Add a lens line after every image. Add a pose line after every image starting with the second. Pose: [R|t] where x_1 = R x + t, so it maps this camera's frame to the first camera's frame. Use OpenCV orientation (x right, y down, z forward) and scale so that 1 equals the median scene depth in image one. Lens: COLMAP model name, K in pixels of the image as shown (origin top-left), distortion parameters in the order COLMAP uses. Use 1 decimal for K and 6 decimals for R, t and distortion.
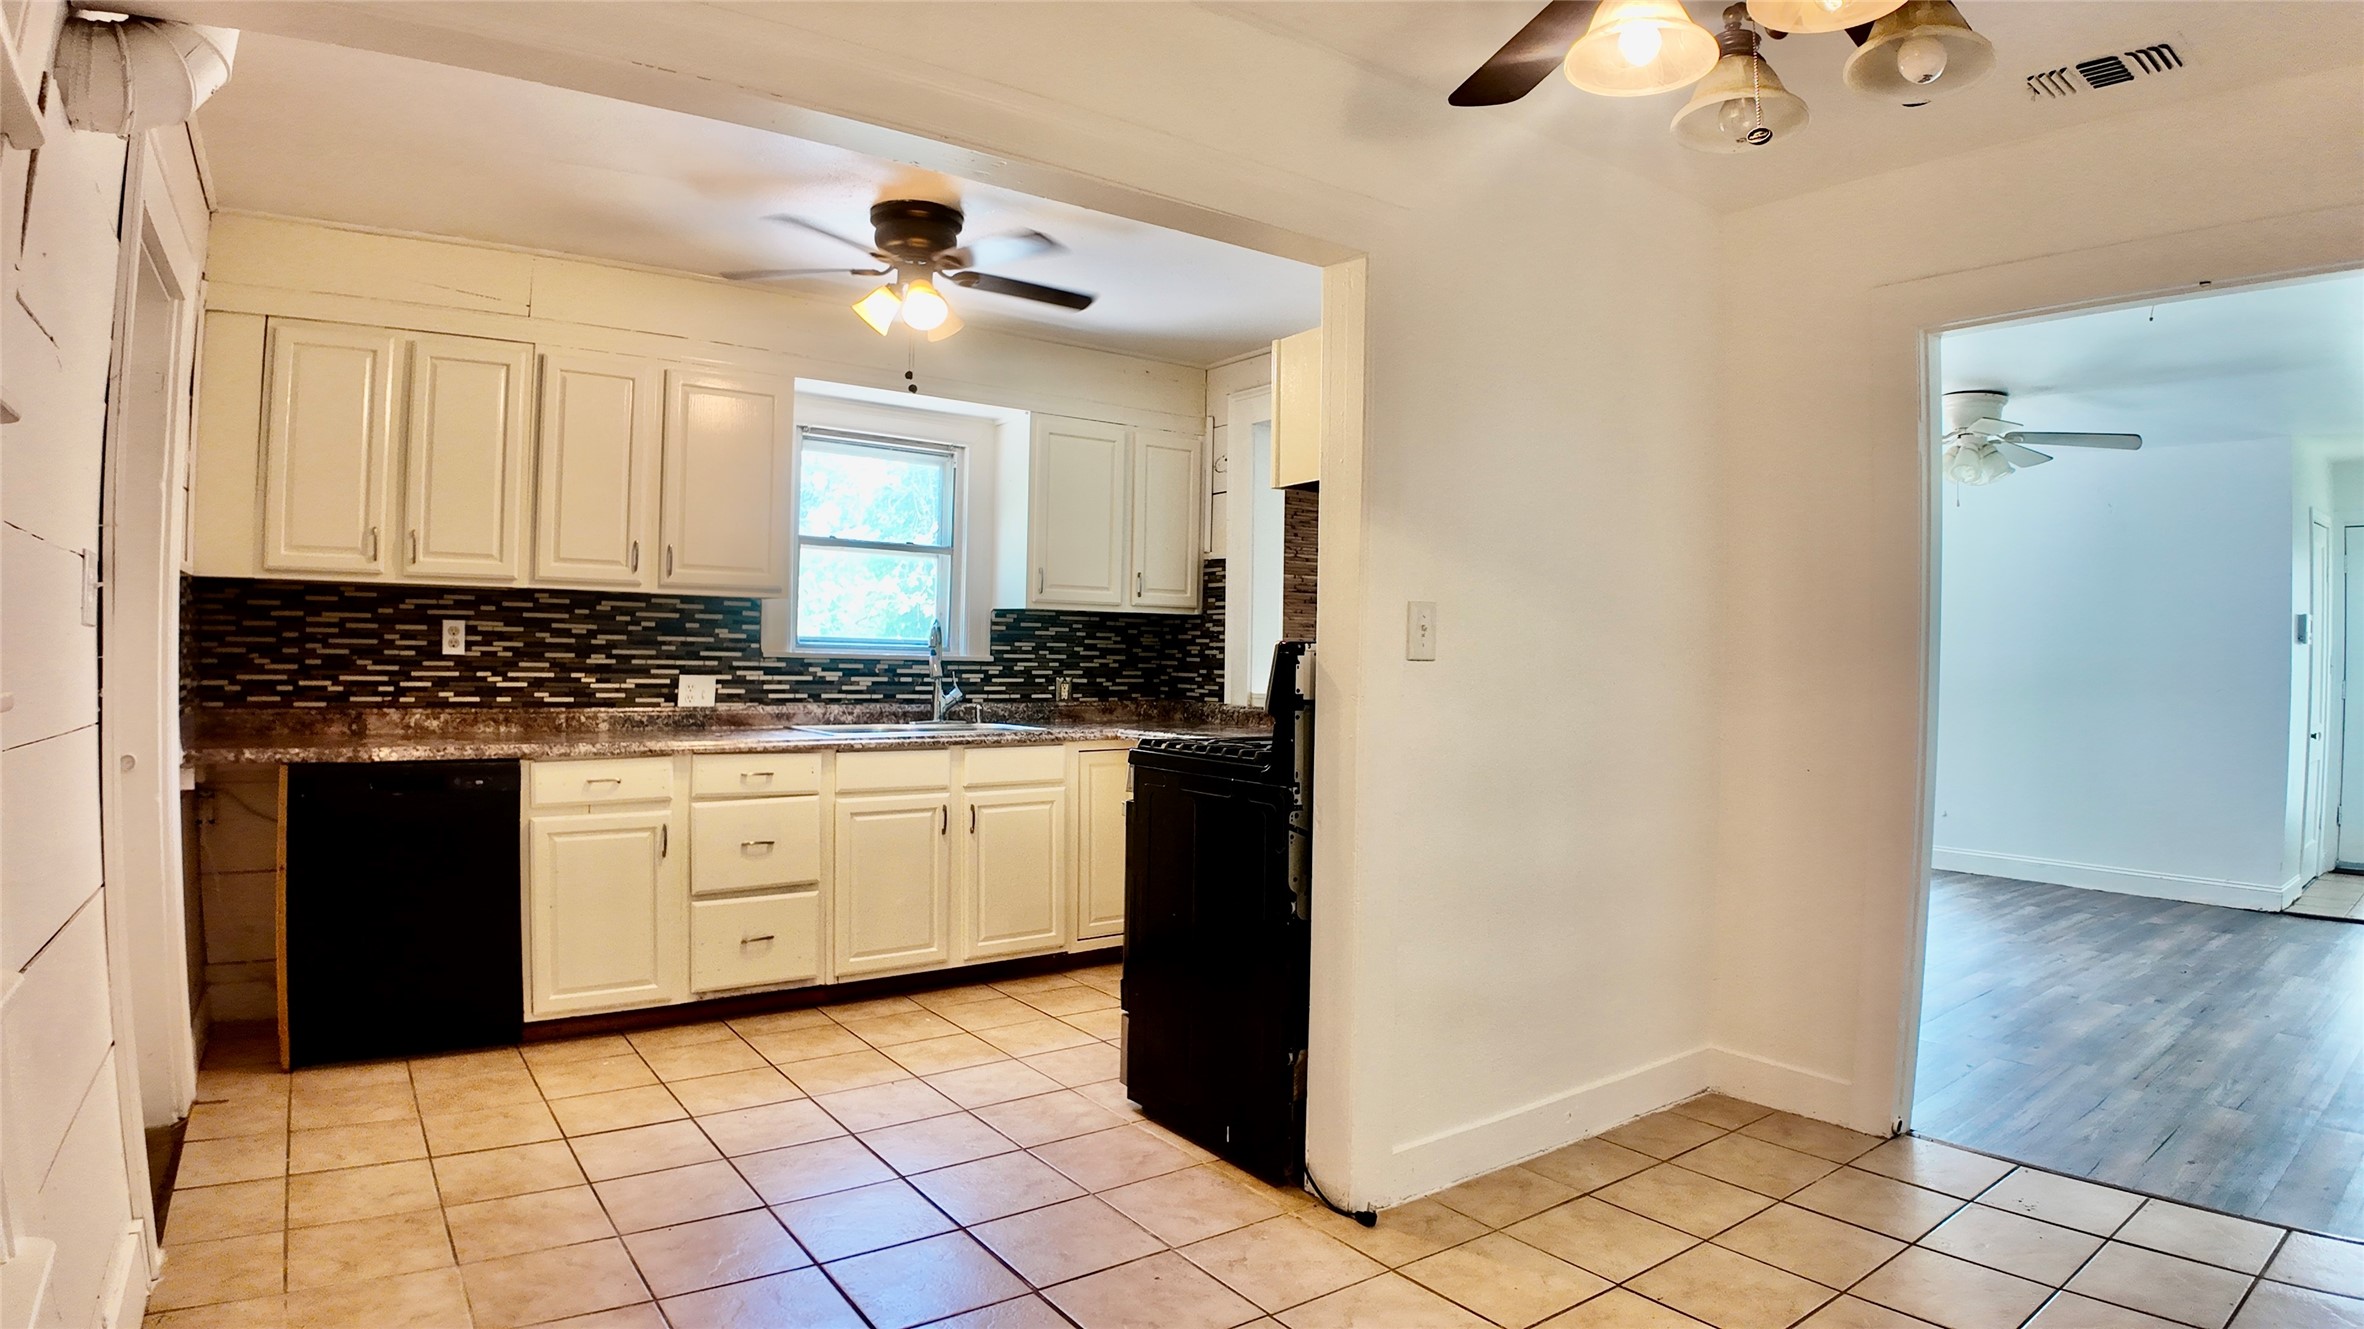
lens RADIAL K [[1284.2, 0, 1132.2], [0, 1284.2, 658.0], [0, 0, 1]] dist [-0.113709, -0.002546]
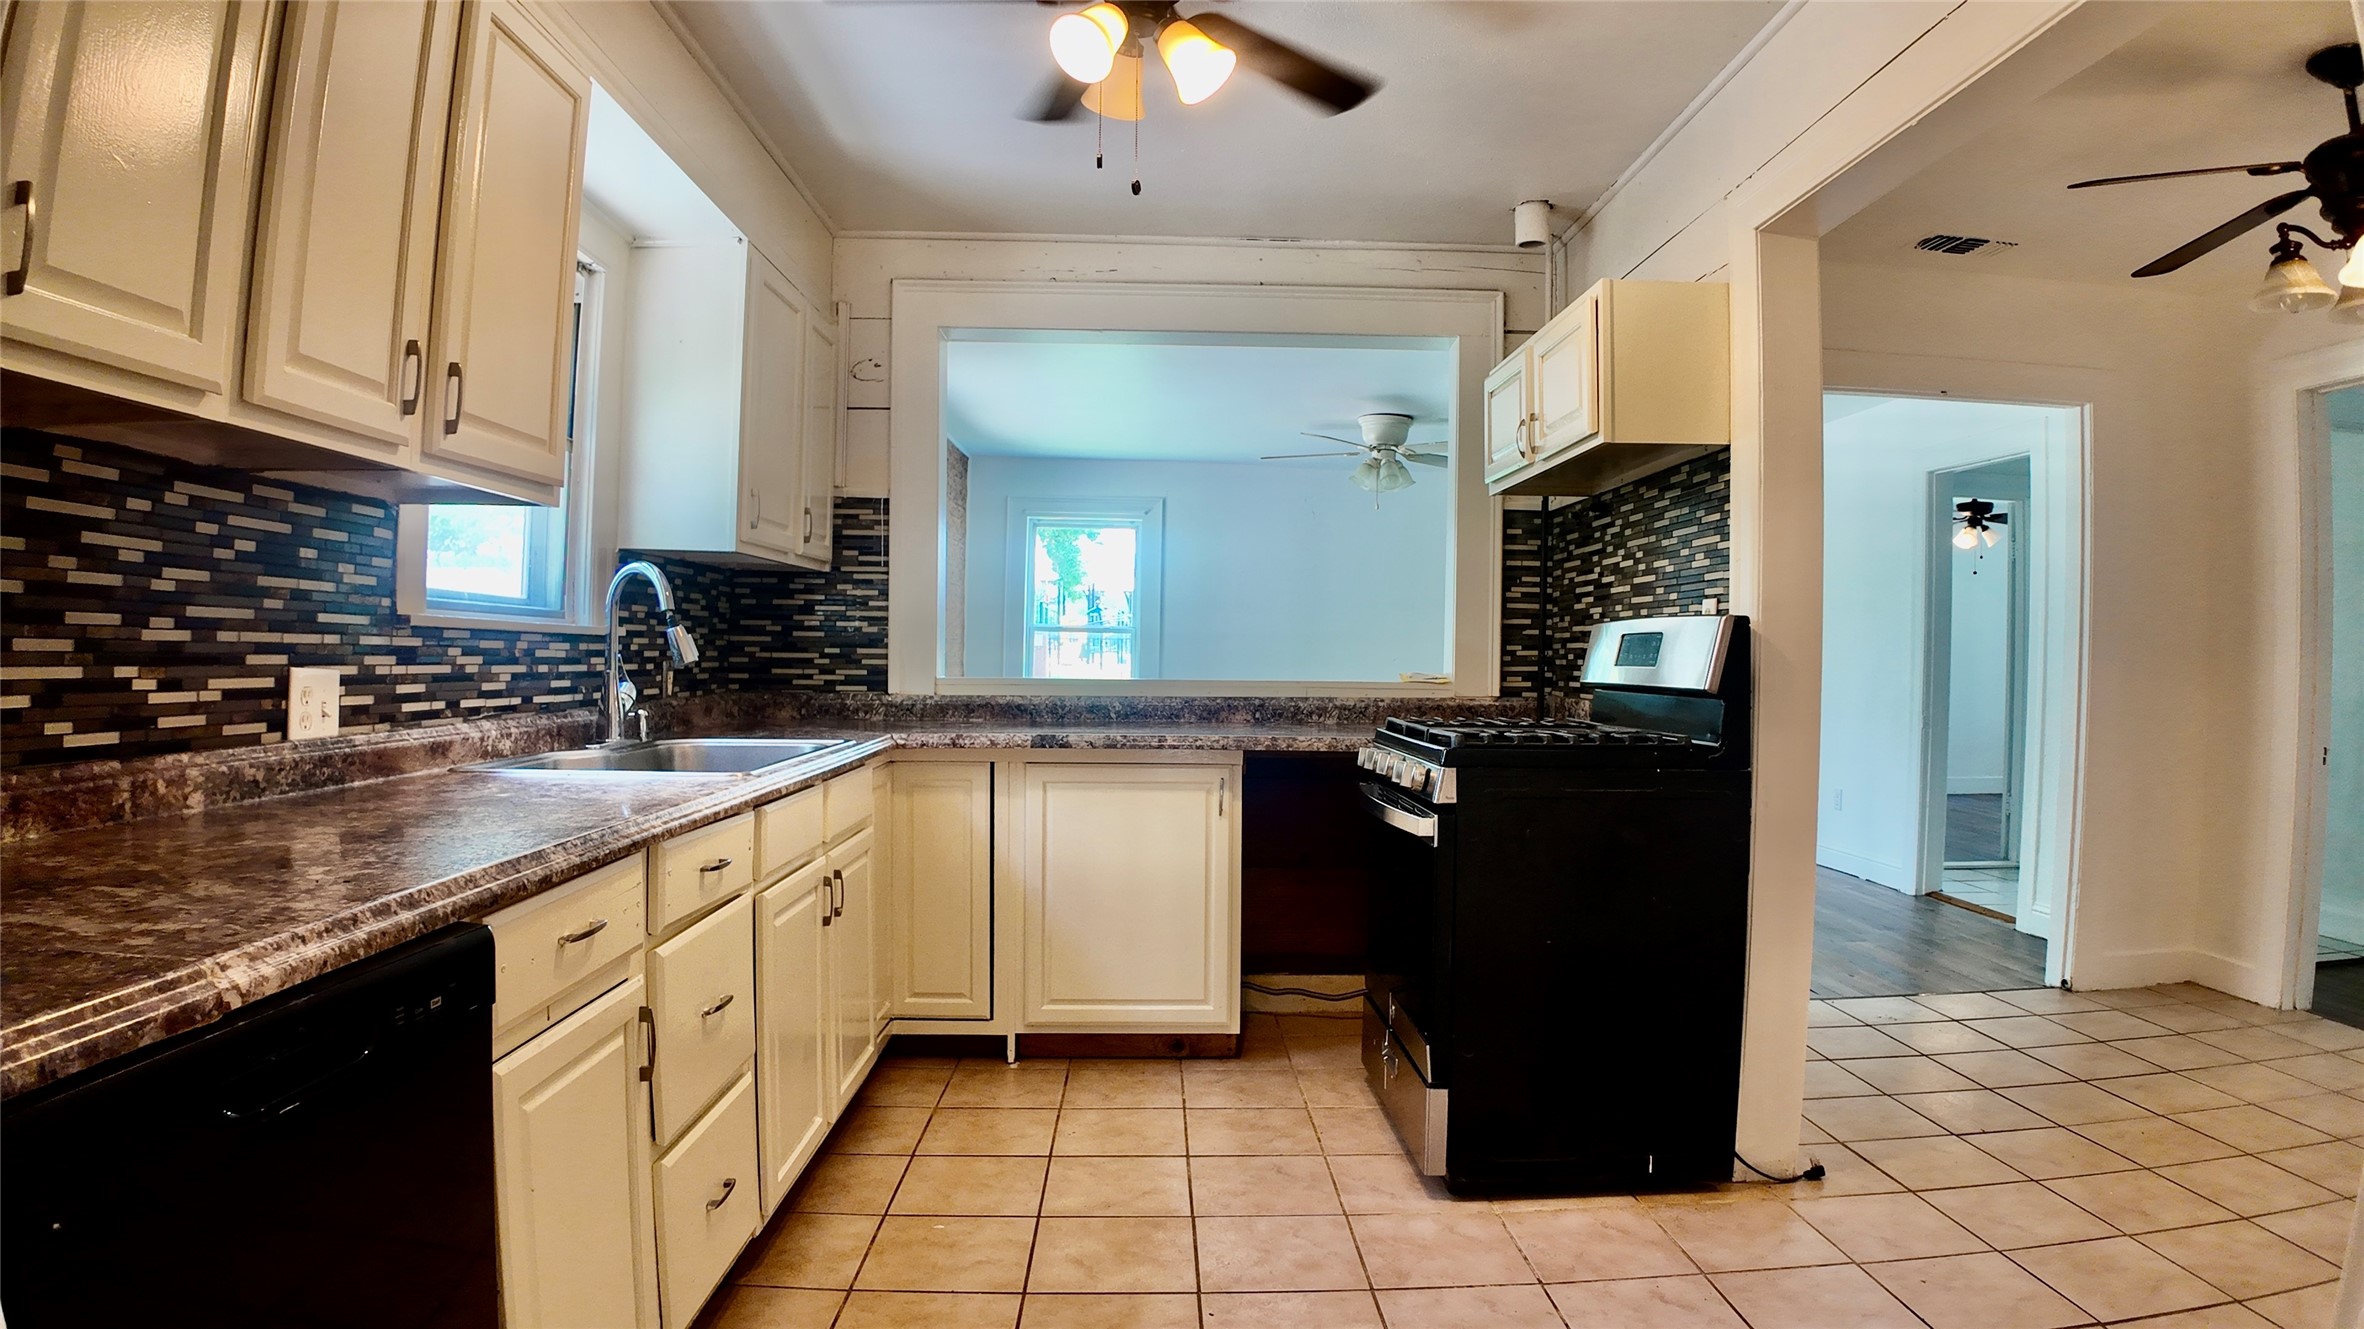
lens RADIAL K [[1303.5, 0, 1241.9], [0, 1303.5, 657.0], [0, 0, 1]] dist [-0.093889, -0.021208]
pose [[0.516752, -0.011309, 0.856060, -0.574868], [-0.003985, 0.999870, 0.015614, 0.002307], [-0.856126, -0.011480, 0.516640, 0.536591]]
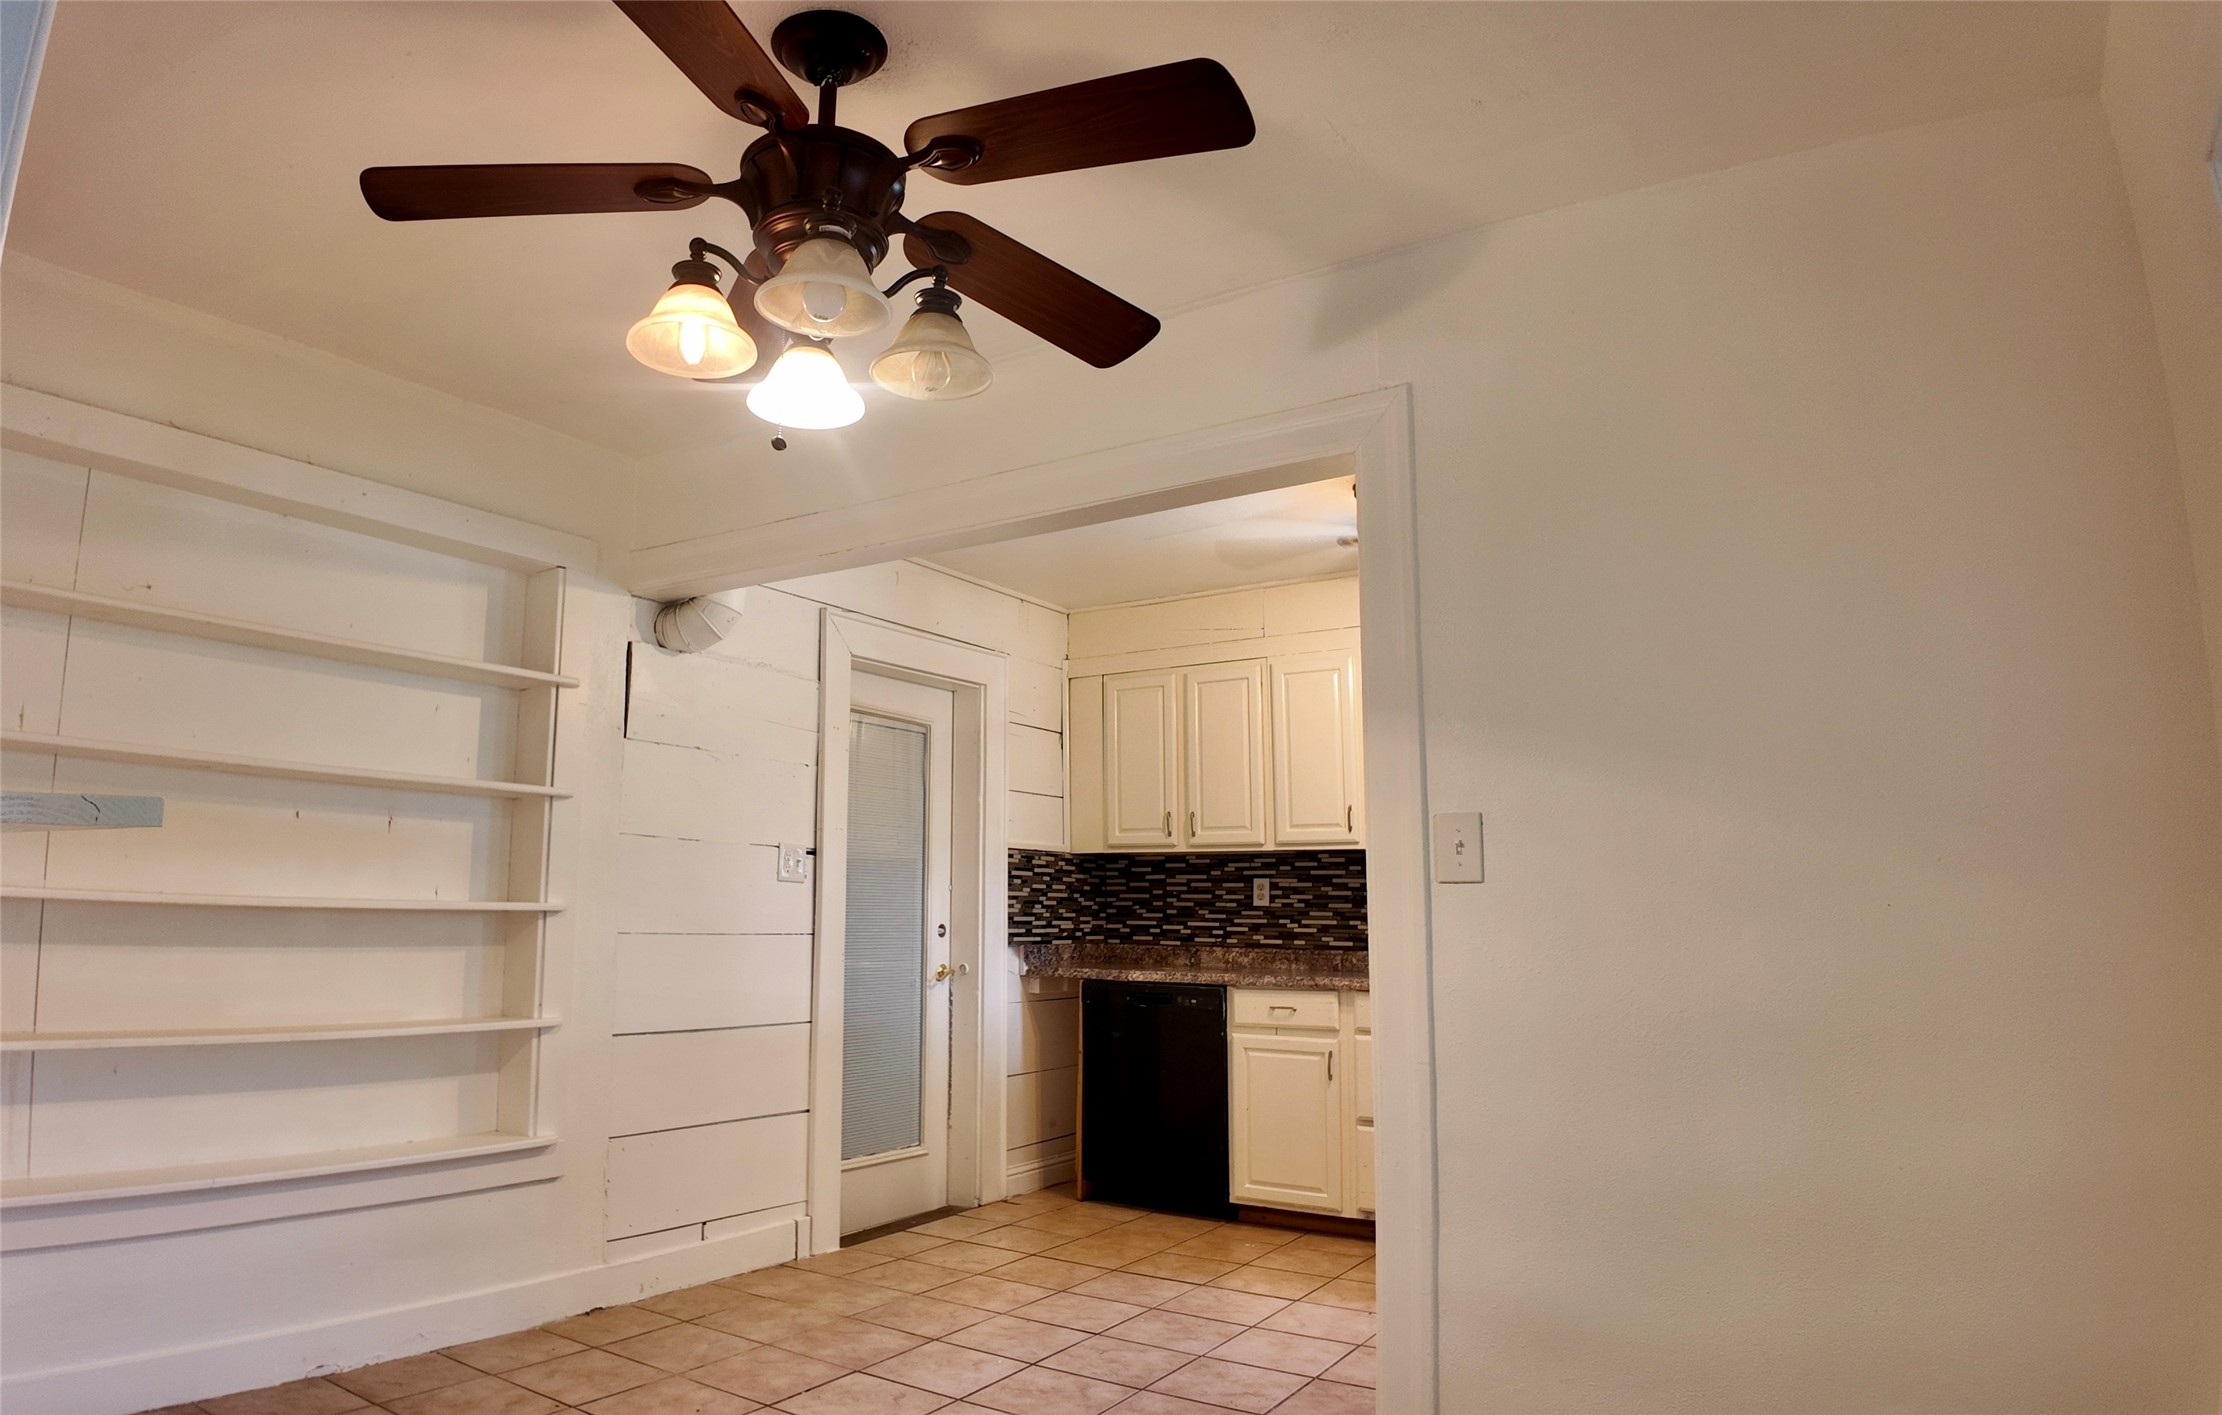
lens RADIAL K [[1320.5, 0, 970.5], [0, 1320.5, 712.9], [0, 0, 1]] dist [-0.034250, -0.099105]
pose [[0.330217, -0.148670, -0.932124, 0.614008], [-0.008675, 0.986998, -0.160495, 0.020364], [0.943865, 0.061085, 0.324634, 0.256916]]
